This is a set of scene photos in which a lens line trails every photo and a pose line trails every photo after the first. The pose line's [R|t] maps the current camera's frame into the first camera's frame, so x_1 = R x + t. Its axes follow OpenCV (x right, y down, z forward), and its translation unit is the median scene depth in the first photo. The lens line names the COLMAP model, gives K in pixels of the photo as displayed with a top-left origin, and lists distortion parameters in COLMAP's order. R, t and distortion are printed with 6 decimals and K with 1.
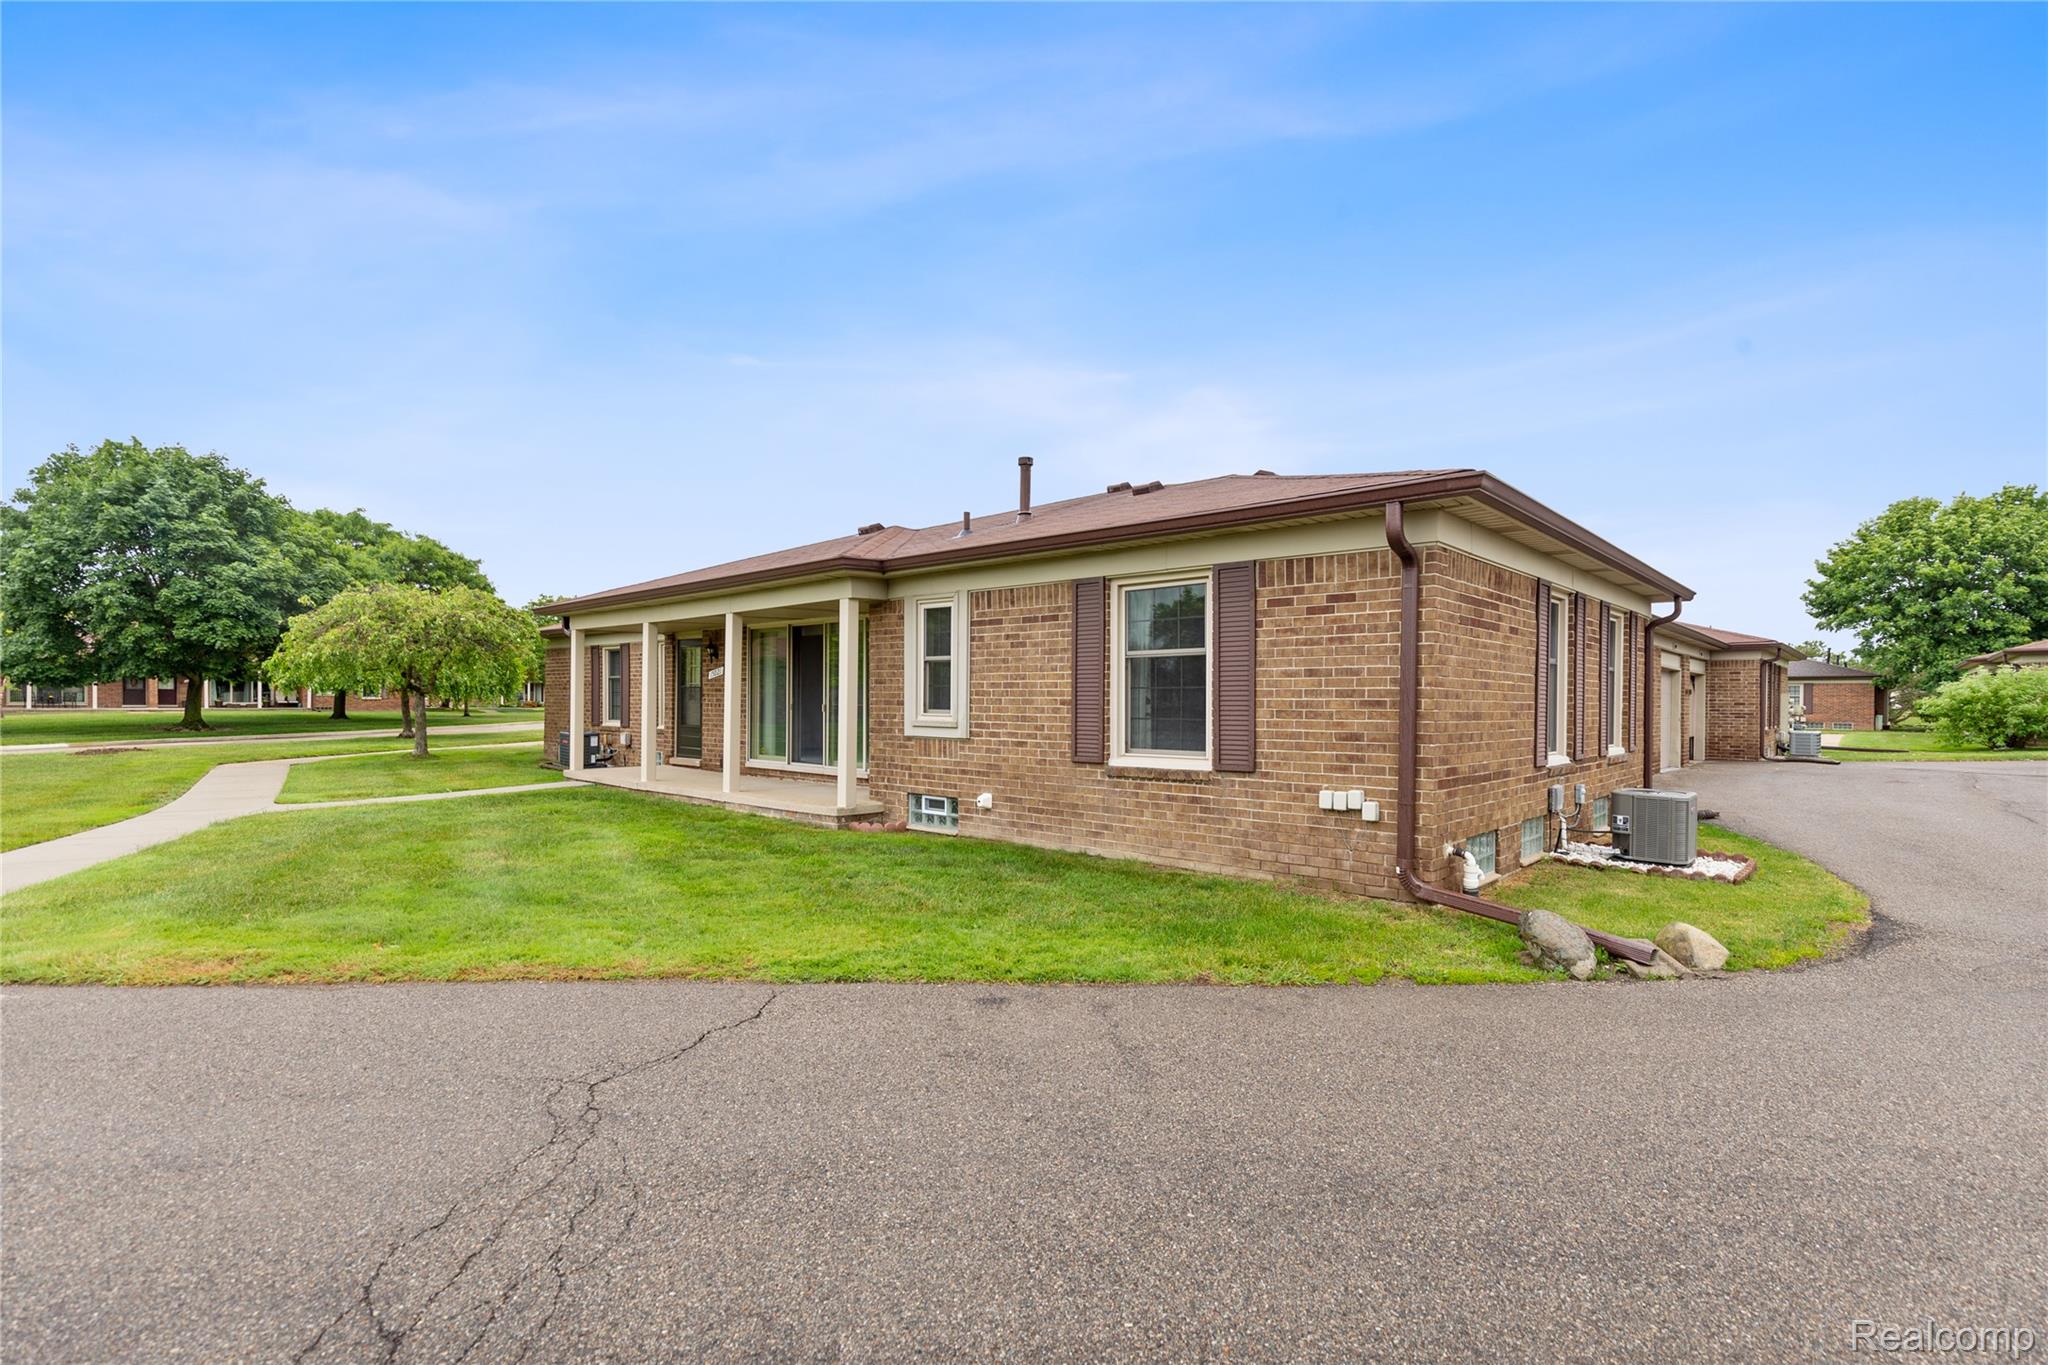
lens RADIAL K [[937.4, 0, 1041.0], [0, 937.4, 678.0], [0, 0, 1]] dist [-0.000521, 0.000589]
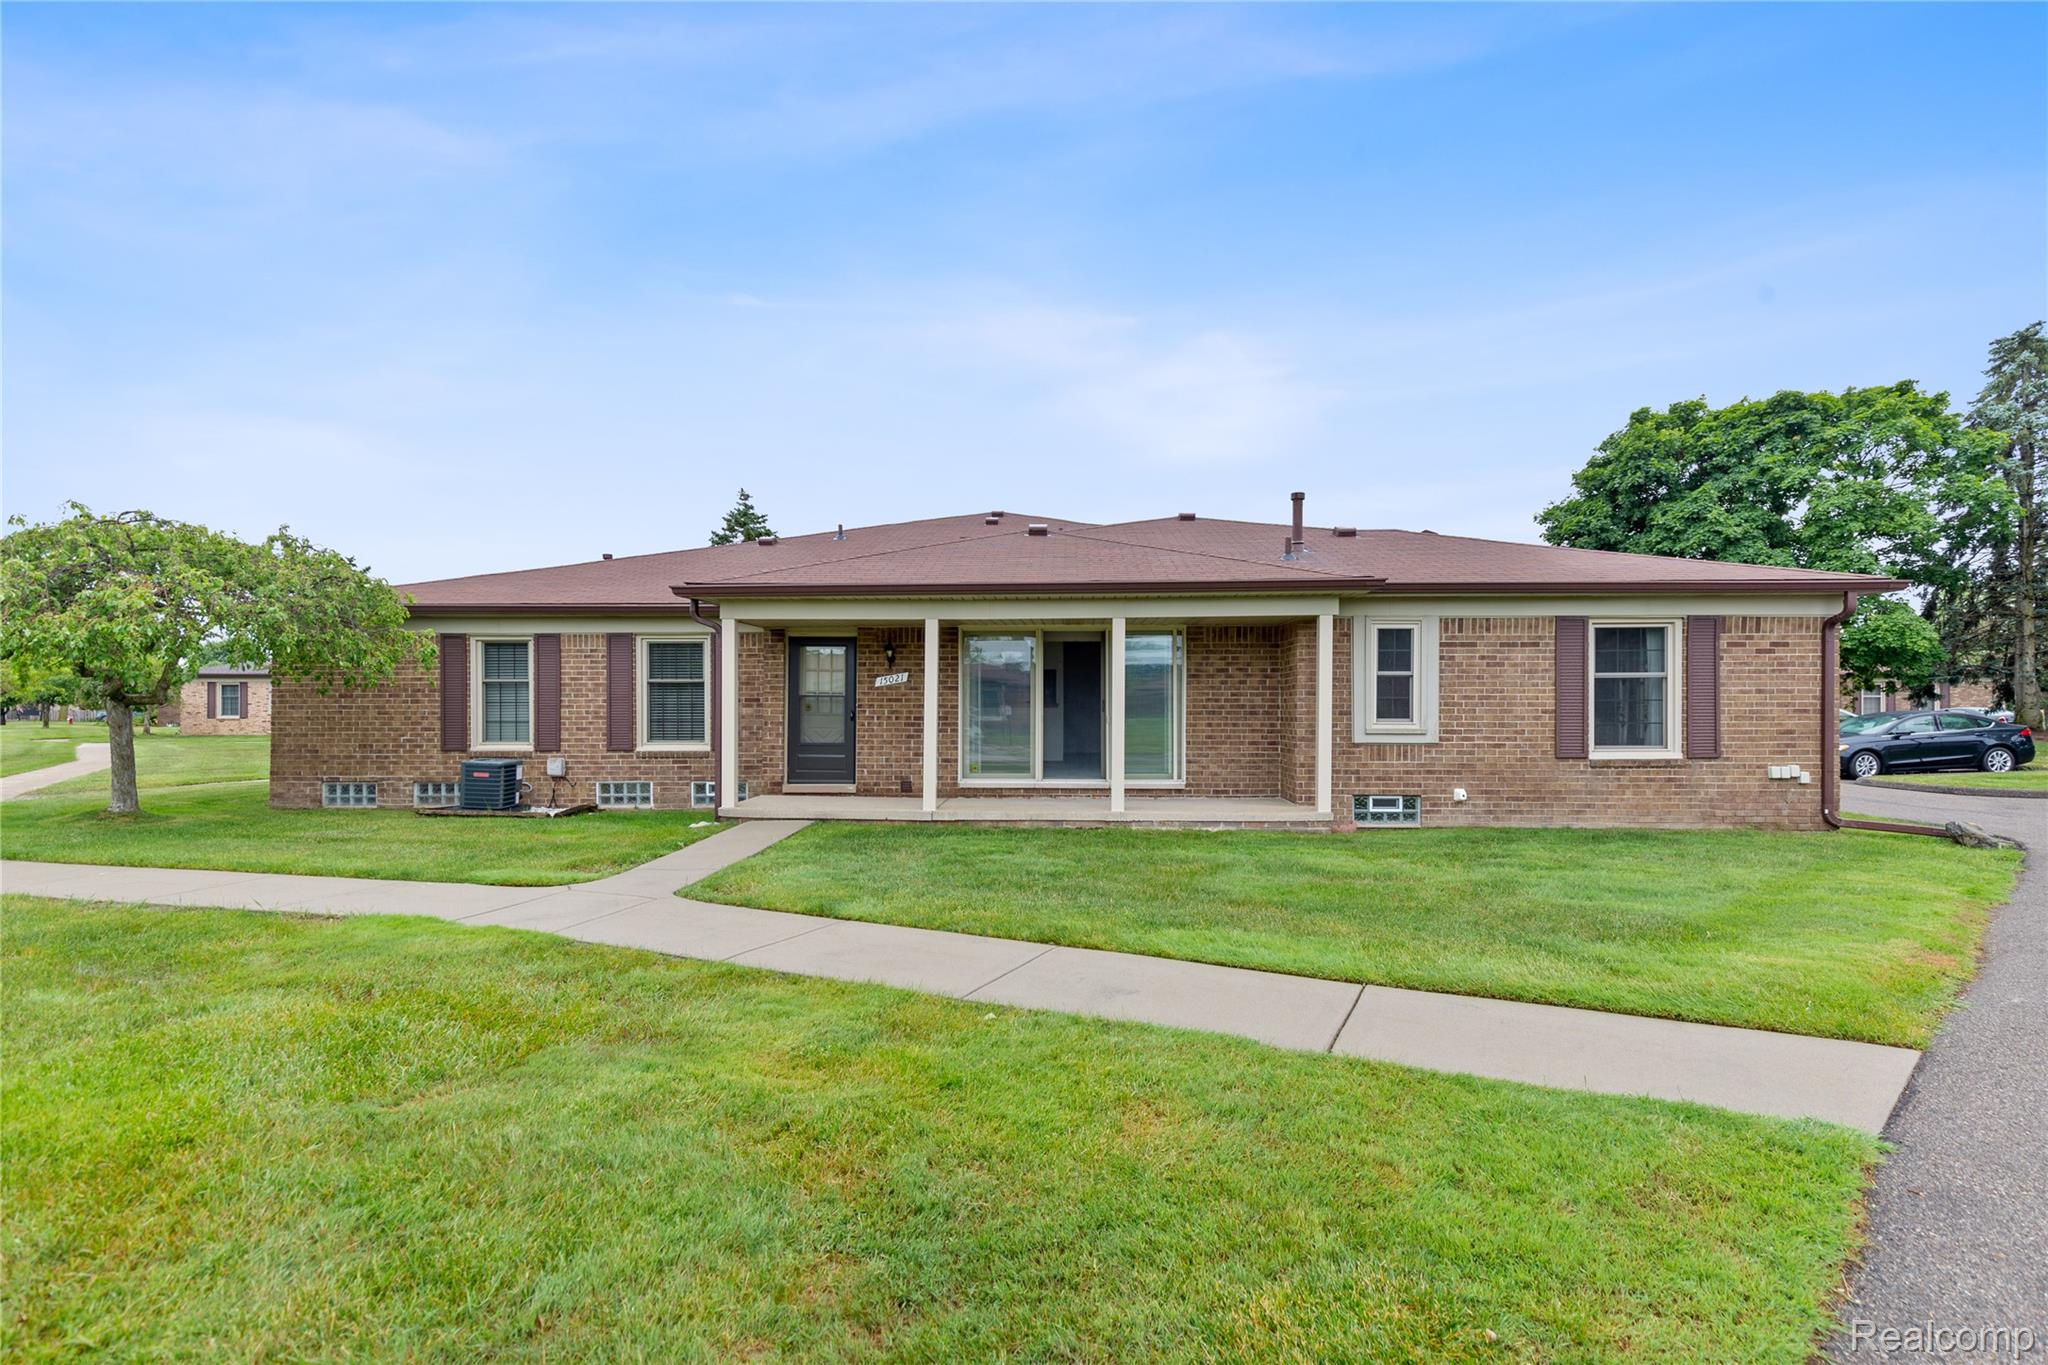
lens RADIAL K [[908.6, 0, 1023.2], [0, 908.6, 686.9], [0, 0, 1]] dist [-0.000671, 0.000034]
pose [[0.775530, 0.011100, 0.631214, -1.287437], [-0.011049, 0.999931, -0.004009, 0.005249], [-0.631215, -0.003865, 0.775599, 0.485600]]
